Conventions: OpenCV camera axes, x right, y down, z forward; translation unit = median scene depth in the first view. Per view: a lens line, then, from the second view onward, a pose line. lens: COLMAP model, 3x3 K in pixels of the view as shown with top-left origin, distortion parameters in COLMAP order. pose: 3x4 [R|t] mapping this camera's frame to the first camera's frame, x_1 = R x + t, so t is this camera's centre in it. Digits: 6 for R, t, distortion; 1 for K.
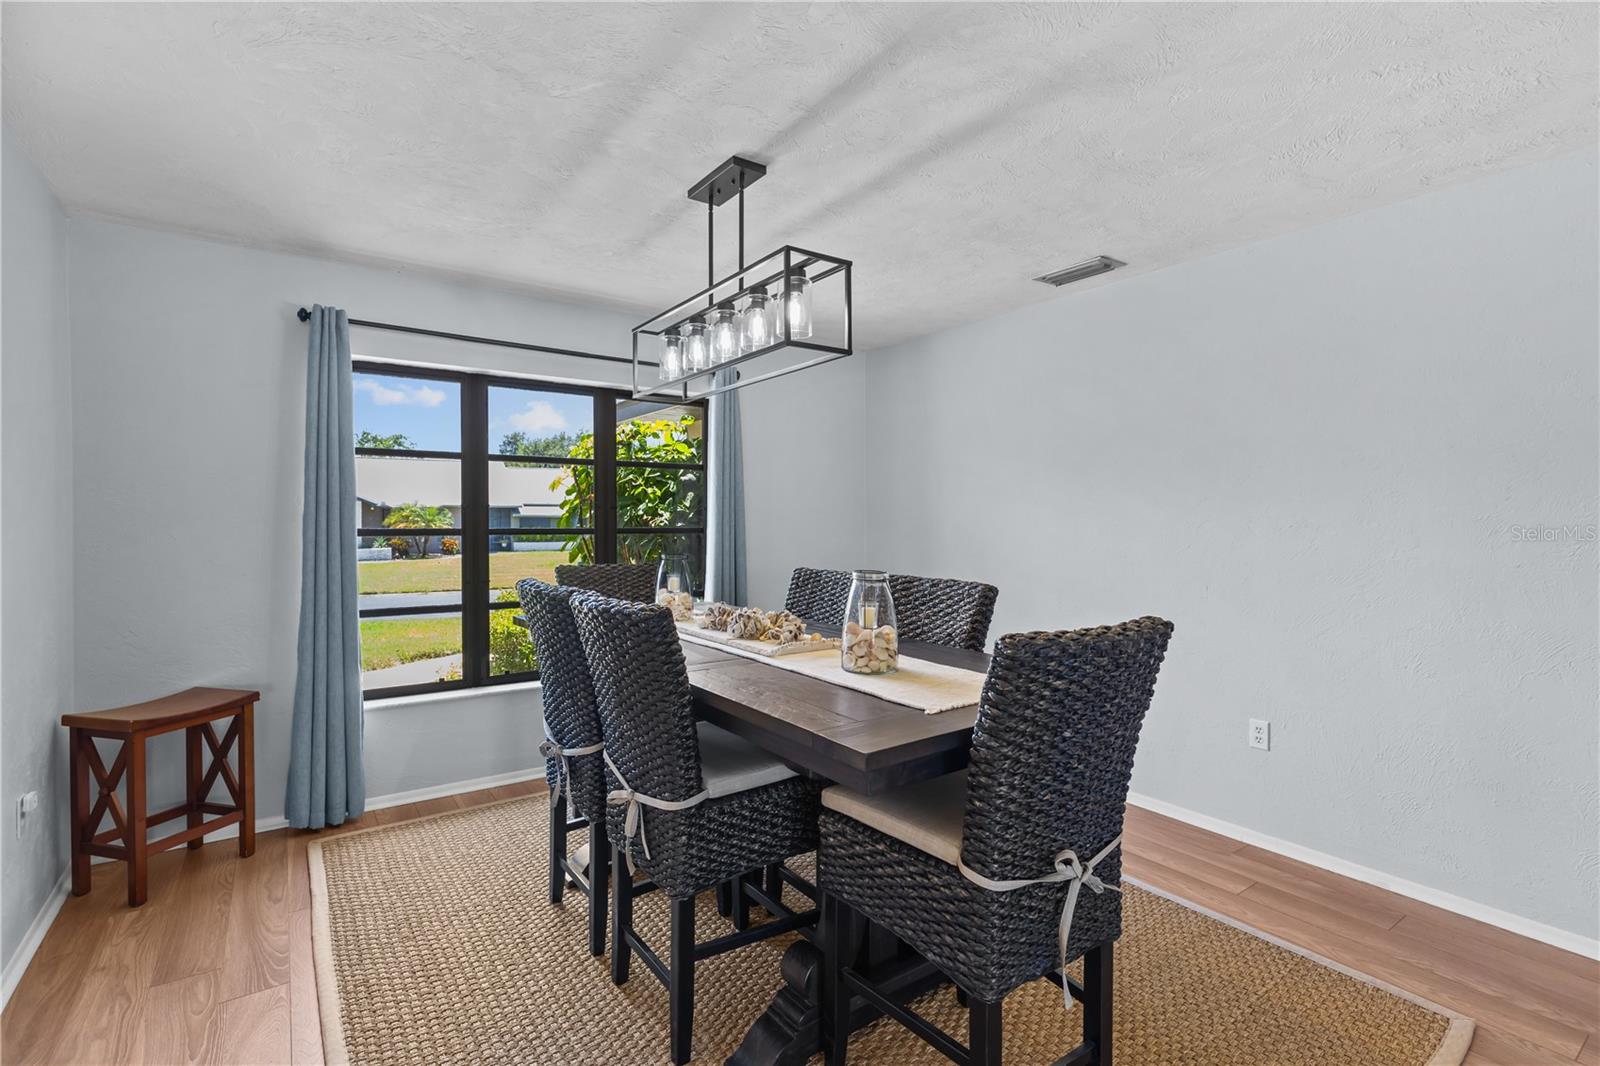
lens RADIAL K [[739.2, 0, 796.6], [0, 739.2, 527.4], [0, 0, 1]] dist [0.004530, 0.000881]
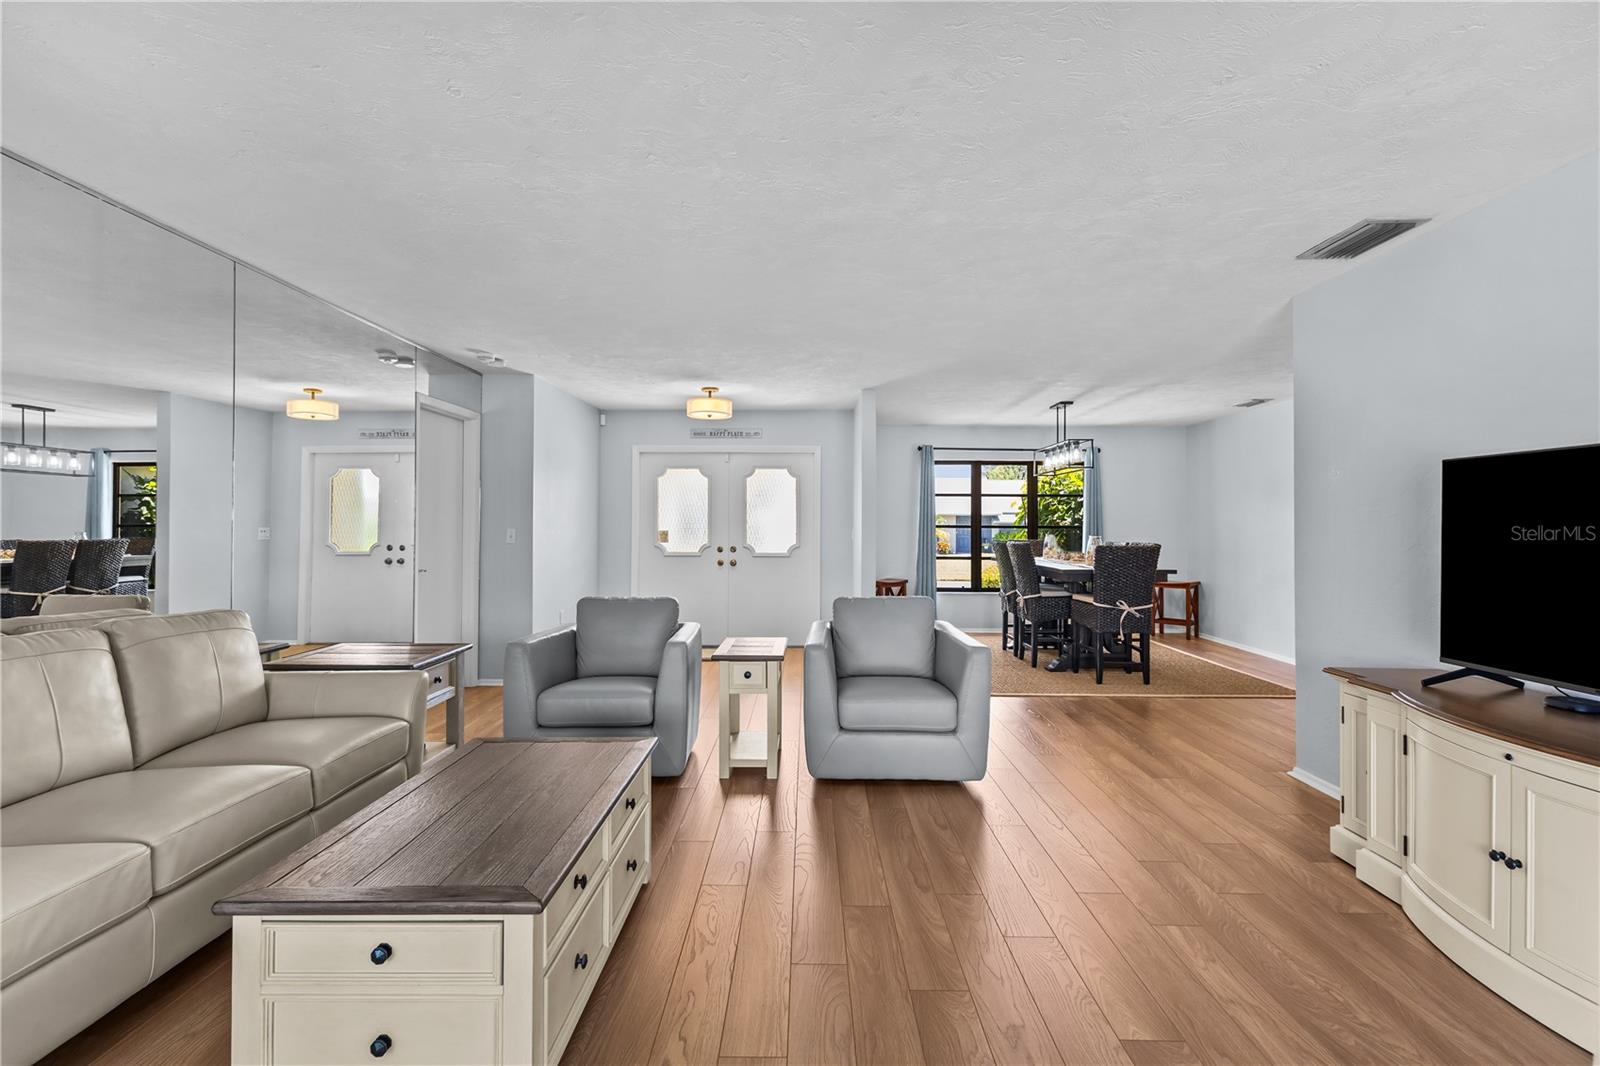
lens RADIAL K [[739.2, 0, 796.6], [0, 739.2, 527.4], [0, 0, 1]] dist [0.004530, 0.000881]
pose [[0.807027, 0.001040, -0.590514, 0.512020], [-0.006888, 0.999947, -0.007652, 0.030801], [0.590475, 0.010243, 0.806991, -1.283470]]
